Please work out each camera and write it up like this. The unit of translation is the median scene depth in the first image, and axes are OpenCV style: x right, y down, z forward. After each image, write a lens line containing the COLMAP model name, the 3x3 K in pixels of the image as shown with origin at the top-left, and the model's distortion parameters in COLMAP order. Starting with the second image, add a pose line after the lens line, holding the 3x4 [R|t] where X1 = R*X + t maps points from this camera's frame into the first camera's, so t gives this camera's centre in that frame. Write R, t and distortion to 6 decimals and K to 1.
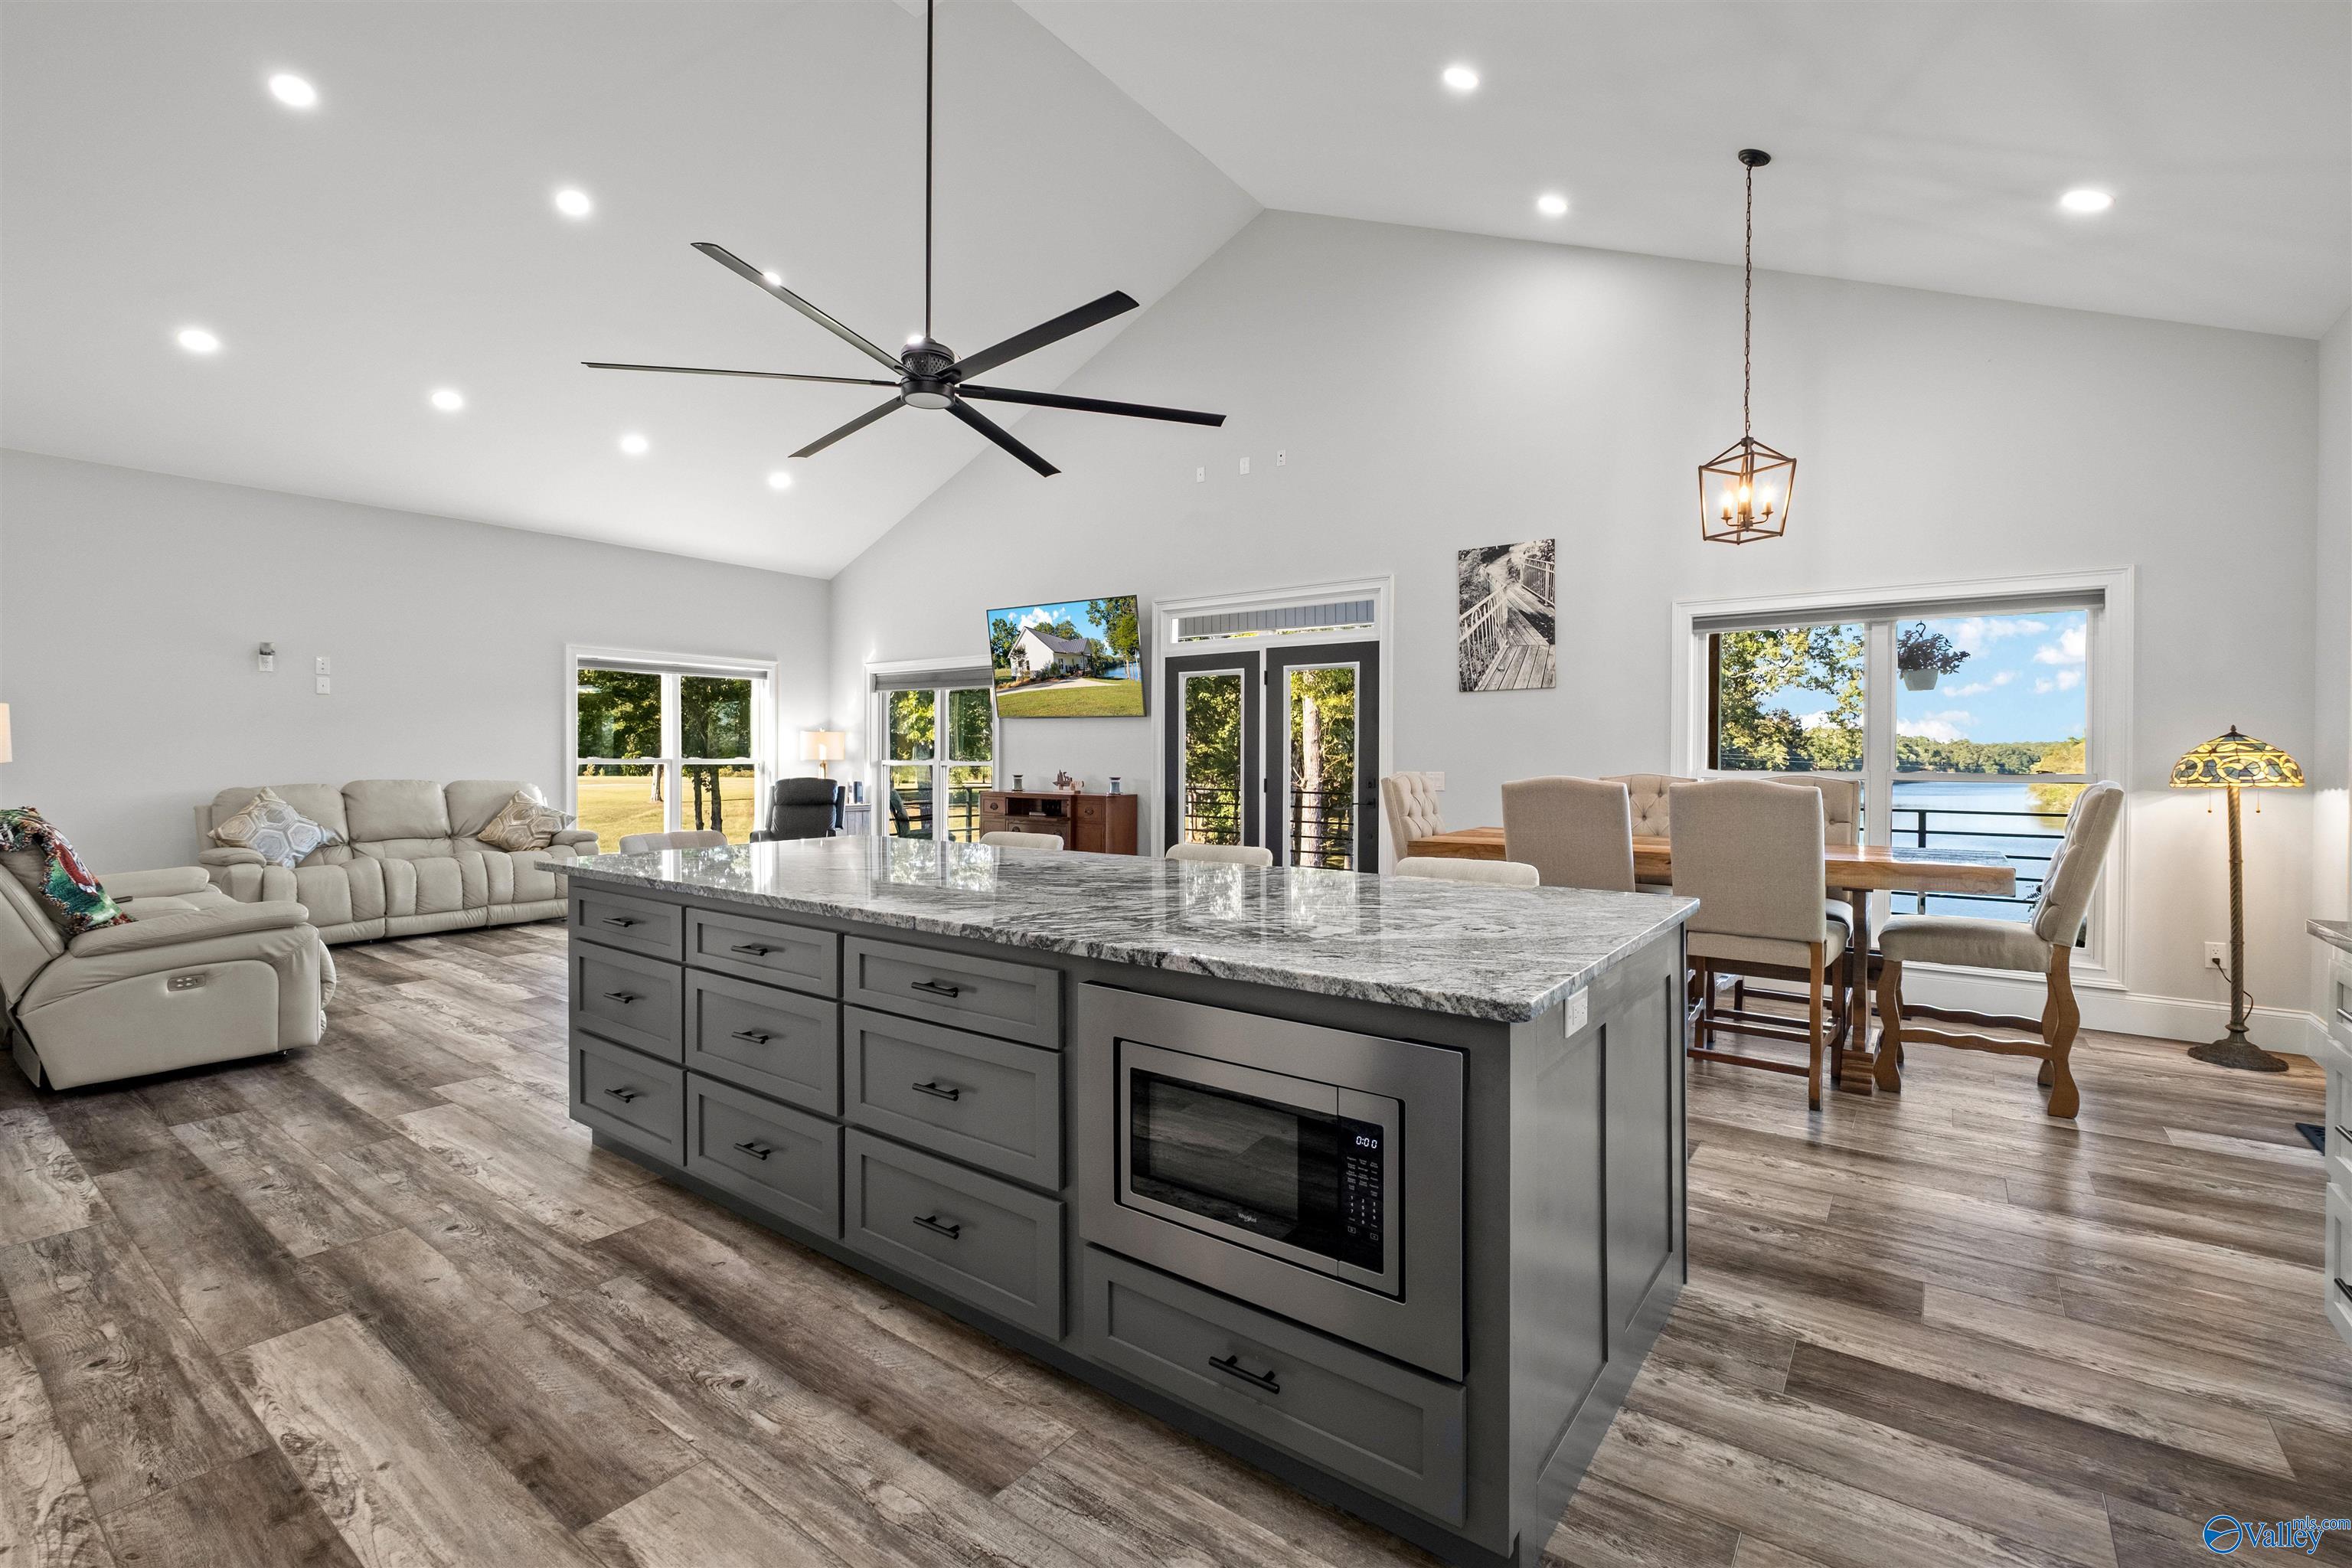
lens RADIAL K [[1037.4, 0, 1176.2], [0, 1037.4, 760.3], [0, 0, 1]] dist [-0.006018, 0.000128]
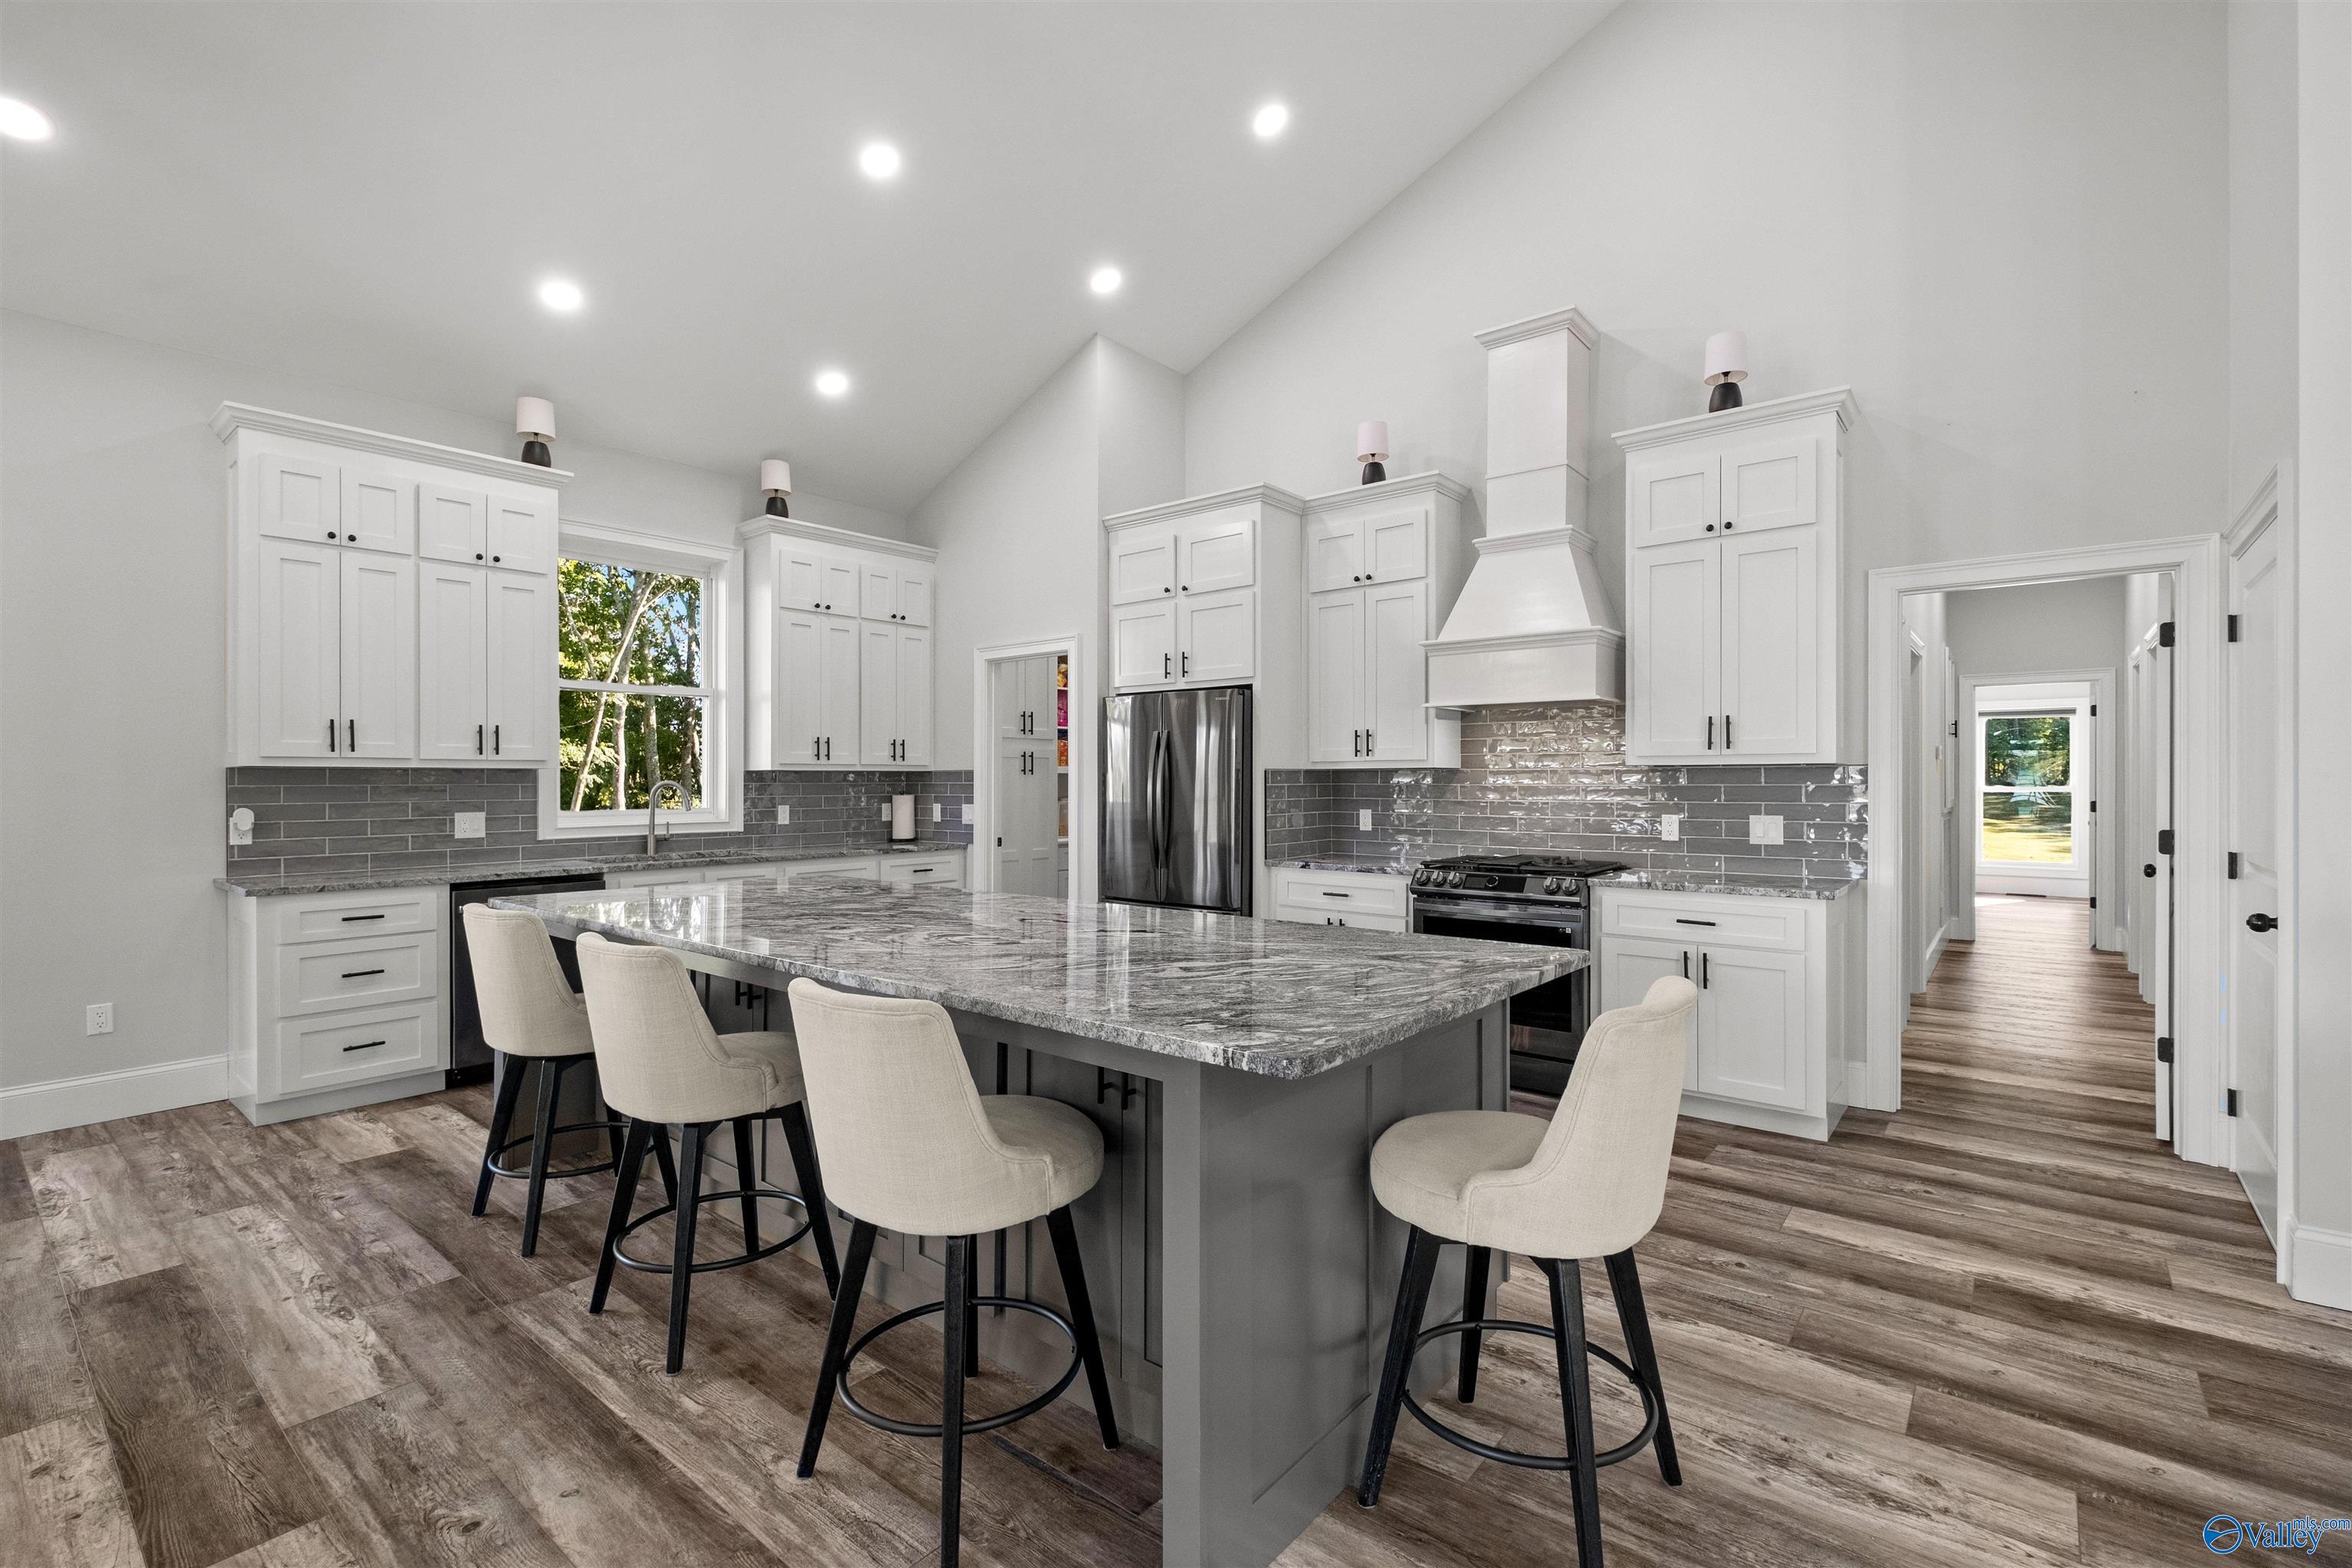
lens RADIAL K [[1041.8, 0, 1183.6], [0, 1041.8, 776.6], [0, 0, 1]] dist [-0.001878, -0.000753]
pose [[-0.999156, -0.001254, 0.041053, -0.189370], [-0.001165, 0.999997, 0.002193, -0.013771], [-0.041056, 0.002144, -0.999155, 0.896335]]
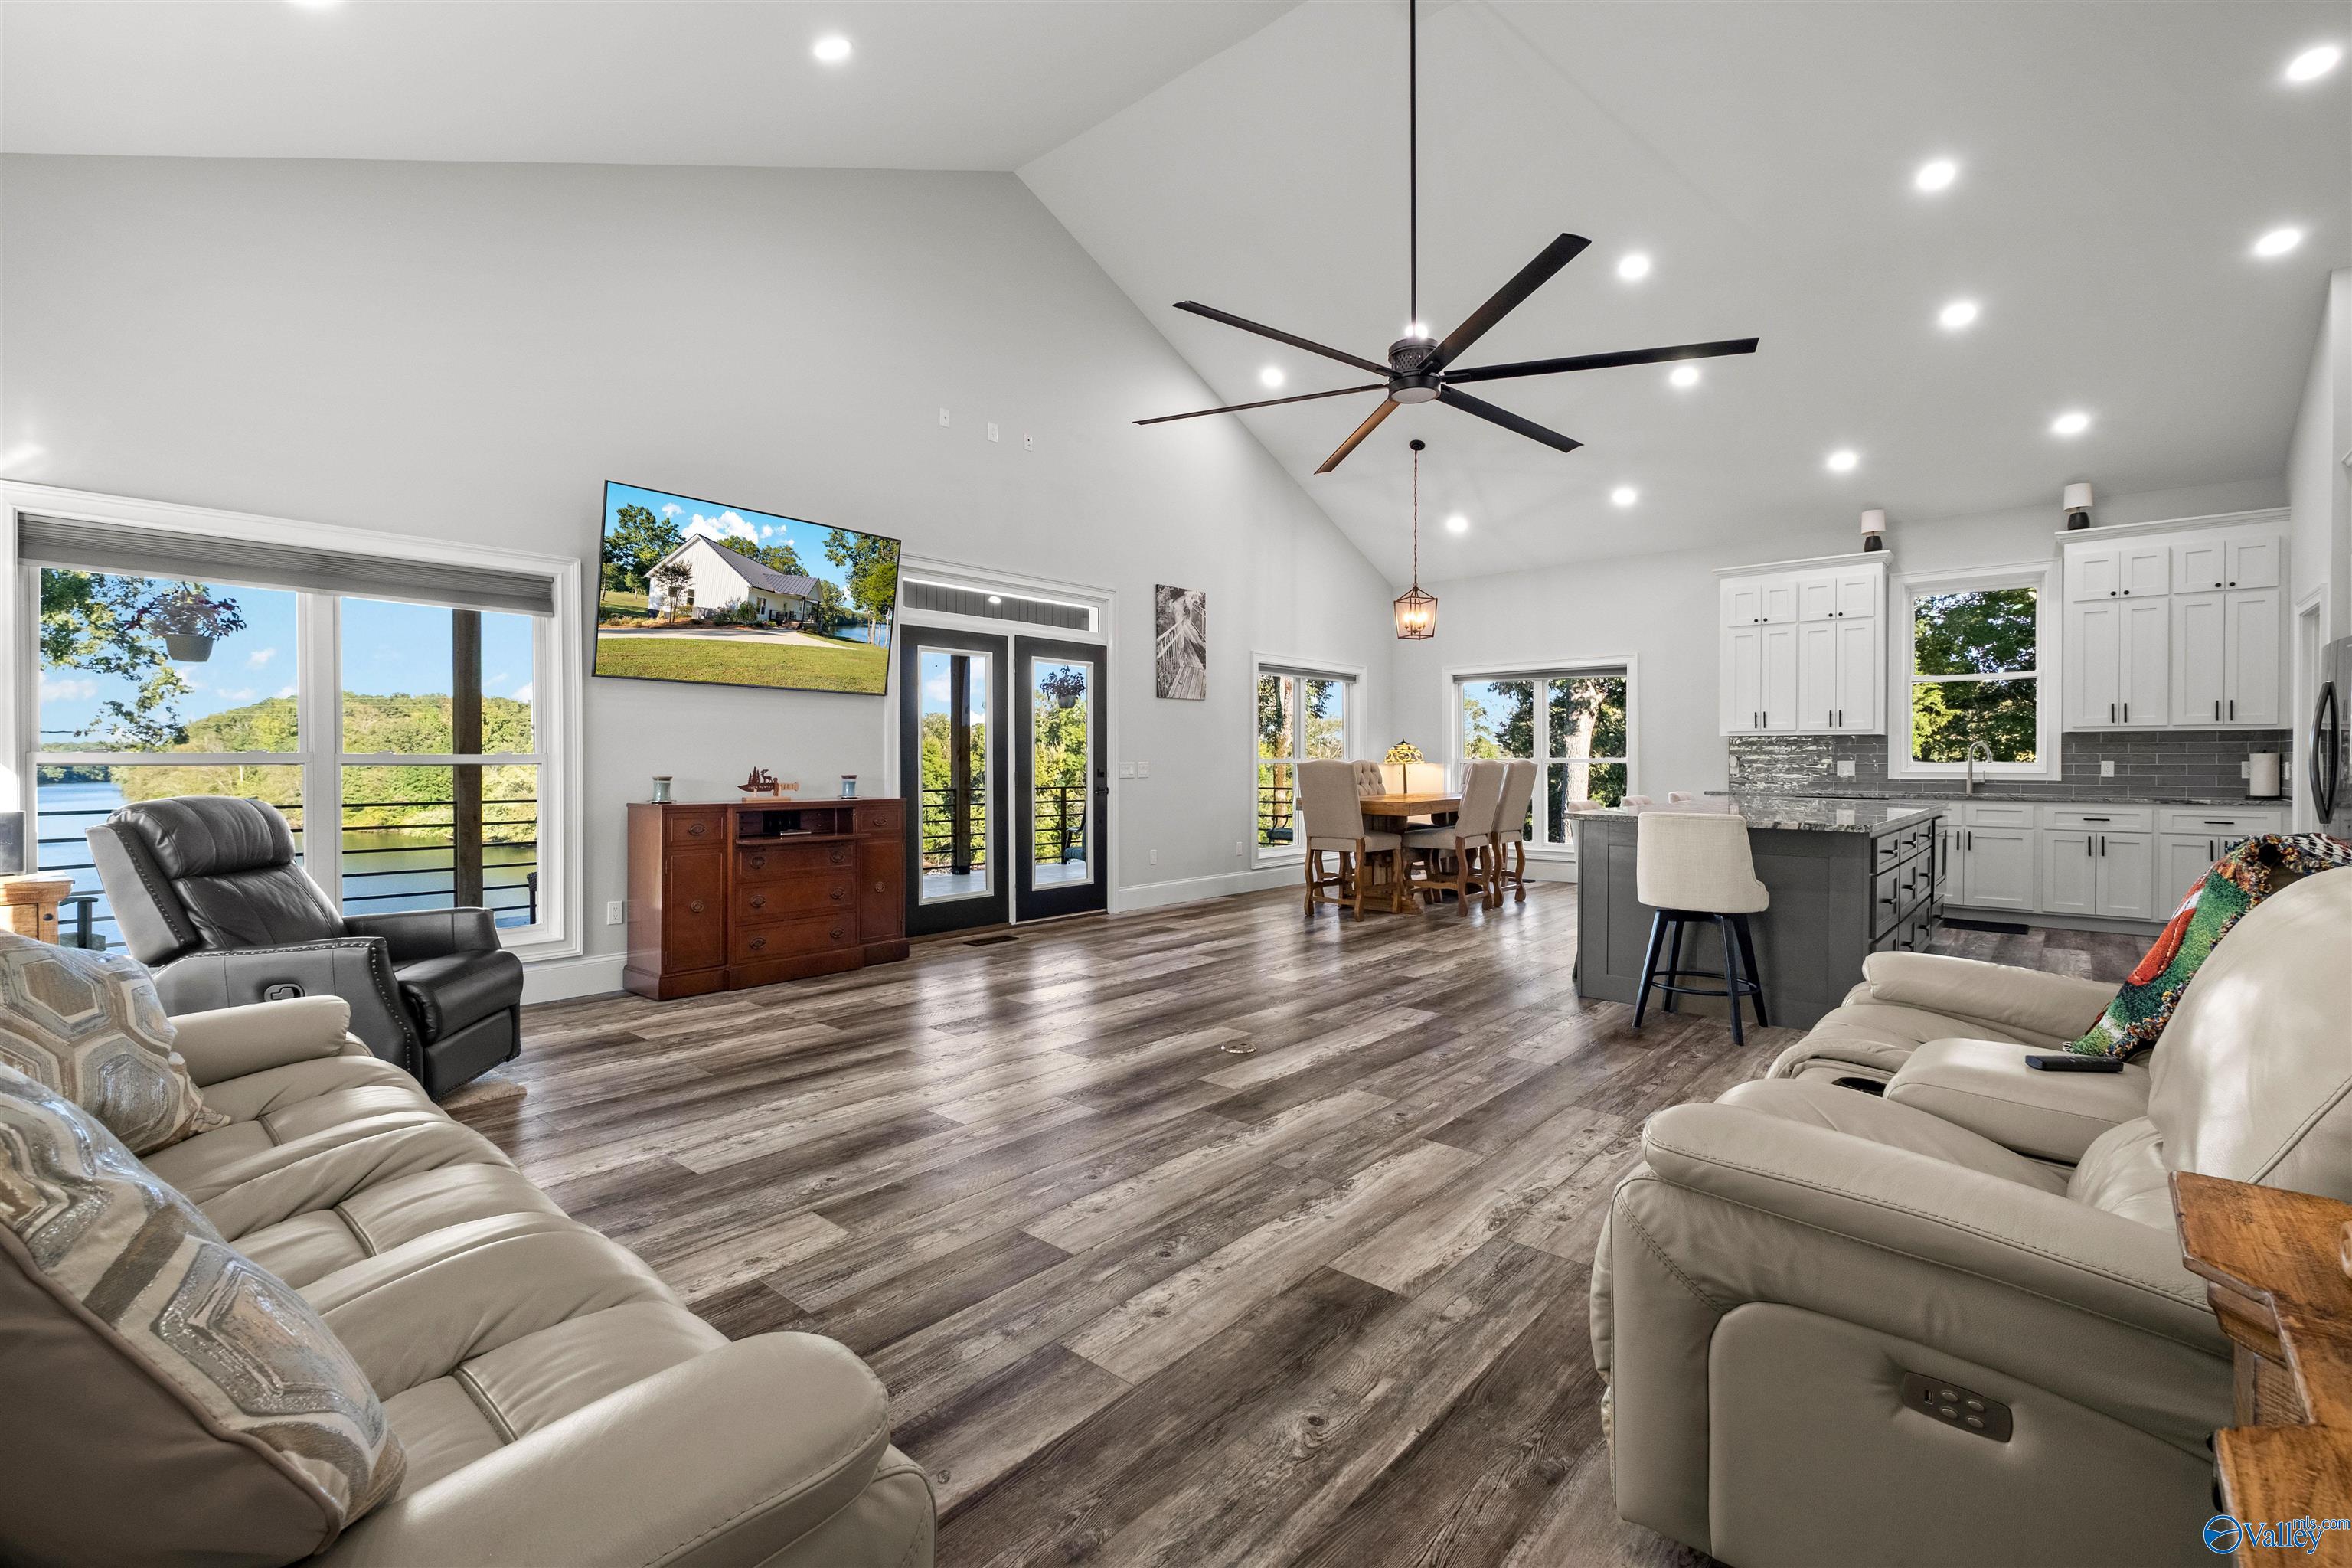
lens RADIAL K [[1050.2, 0, 1180.3], [0, 1050.2, 753.2], [0, 0, 1]] dist [-0.001000, -0.000024]
pose [[0.069435, 0.004406, 0.997577, -1.000422], [0.004038, 0.999981, -0.004698, 0.007406], [-0.997578, 0.004354, 0.069416, 0.899233]]
